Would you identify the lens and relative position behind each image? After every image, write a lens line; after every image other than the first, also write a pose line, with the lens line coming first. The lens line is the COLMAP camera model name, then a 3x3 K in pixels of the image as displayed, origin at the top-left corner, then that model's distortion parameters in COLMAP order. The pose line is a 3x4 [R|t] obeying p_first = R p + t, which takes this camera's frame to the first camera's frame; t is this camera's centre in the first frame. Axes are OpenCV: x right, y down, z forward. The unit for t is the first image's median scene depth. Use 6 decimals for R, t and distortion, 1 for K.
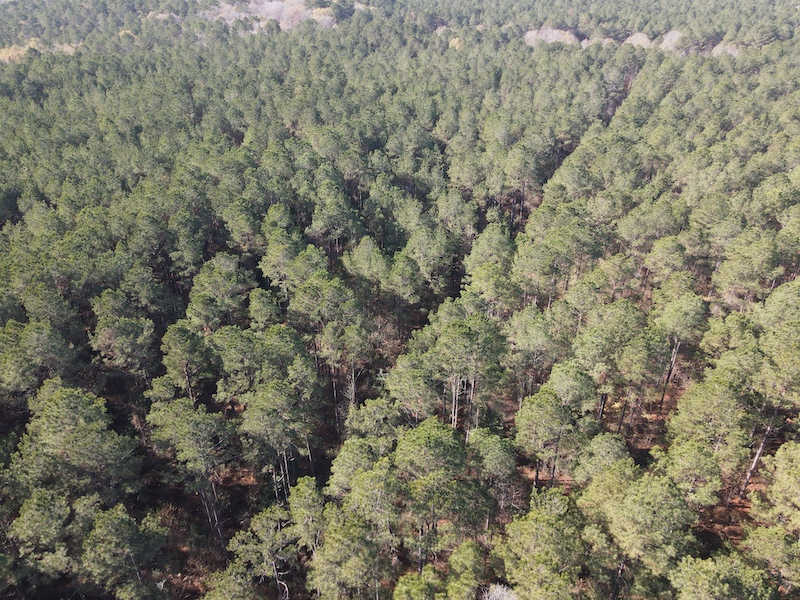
lens RADIAL K [[579.3, 0, 398.6], [0, 579.3, 298.7], [0, 0, 1]] dist [0.019587, -0.002143]
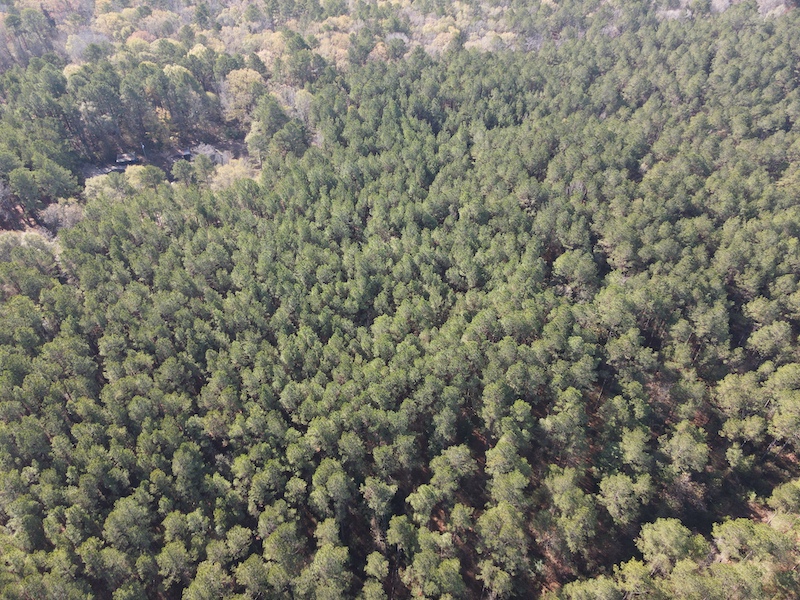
lens RADIAL K [[579.3, 0, 398.6], [0, 579.3, 298.7], [0, 0, 1]] dist [0.019587, -0.002143]
pose [[0.787189, 0.413014, -0.457988, 0.067371], [-0.309914, 0.906972, 0.285229, -0.632645], [0.533185, -0.082592, 0.841957, -0.208666]]
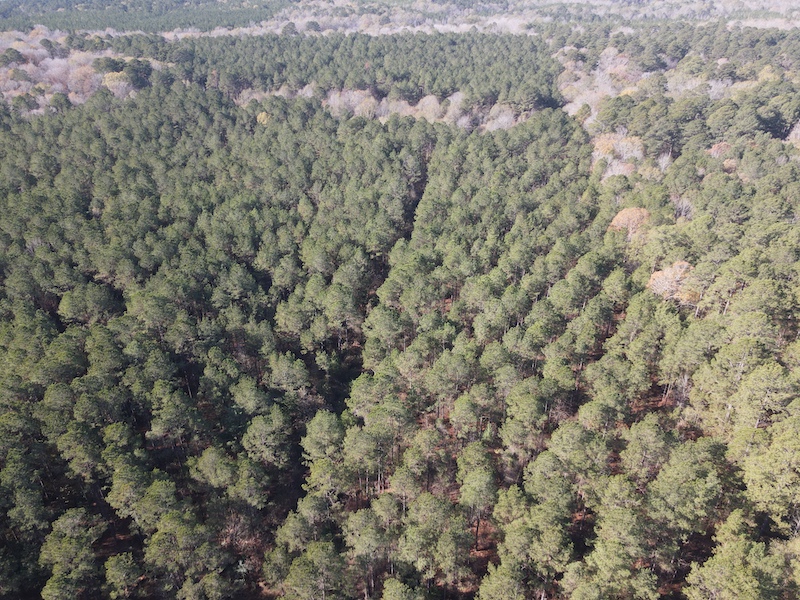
lens RADIAL K [[579.3, 0, 398.6], [0, 579.3, 298.7], [0, 0, 1]] dist [0.019587, -0.002143]
pose [[0.954215, -0.145046, 0.261602, 0.035935], [0.148161, 0.988932, 0.007884, -0.306994], [-0.259850, 0.031236, 0.965144, -0.142015]]
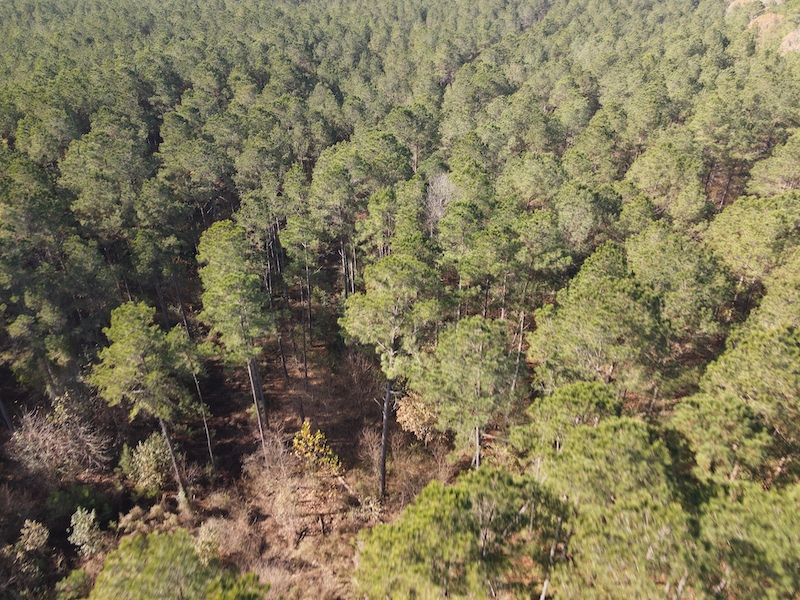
lens RADIAL K [[579.3, 0, 398.6], [0, 579.3, 298.7], [0, 0, 1]] dist [0.019587, -0.002143]
pose [[0.993173, -0.058791, 0.100748, -0.036284], [0.057683, 0.998239, 0.013875, 0.290047], [-0.101386, -0.007969, 0.994815, -0.176980]]
